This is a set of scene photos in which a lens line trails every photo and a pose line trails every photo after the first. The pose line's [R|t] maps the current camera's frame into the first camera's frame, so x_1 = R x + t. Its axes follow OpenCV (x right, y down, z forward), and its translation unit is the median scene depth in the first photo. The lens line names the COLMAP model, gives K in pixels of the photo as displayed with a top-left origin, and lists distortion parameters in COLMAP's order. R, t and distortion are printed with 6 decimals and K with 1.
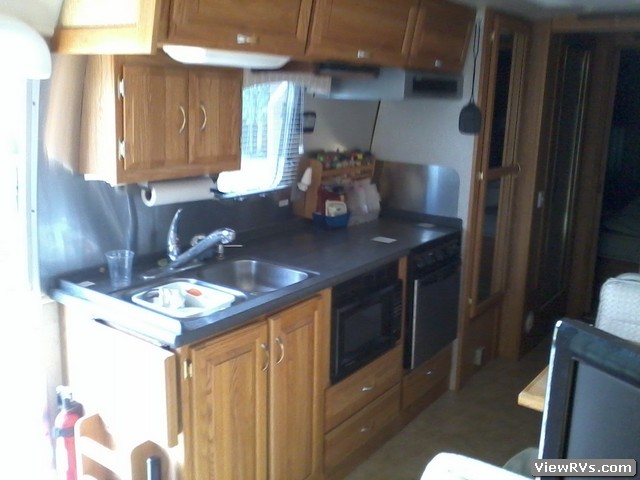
lens RADIAL K [[630.1, 0, 326.0], [0, 630.1, 237.3], [0, 0, 1]] dist [0.045018, 0.000000]
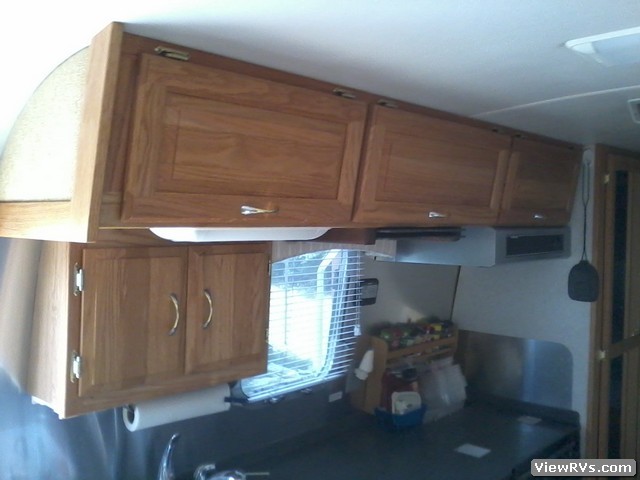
lens RADIAL K [[630.1, 0, 317.8], [0, 630.1, 243.8], [0, 0, 1]] dist [0.045018, 0.000000]
pose [[0.989898, -0.004808, -0.141703, 0.021675], [-0.021830, 0.982340, -0.185827, -0.100467], [0.140094, 0.187043, 0.972311, 0.237263]]
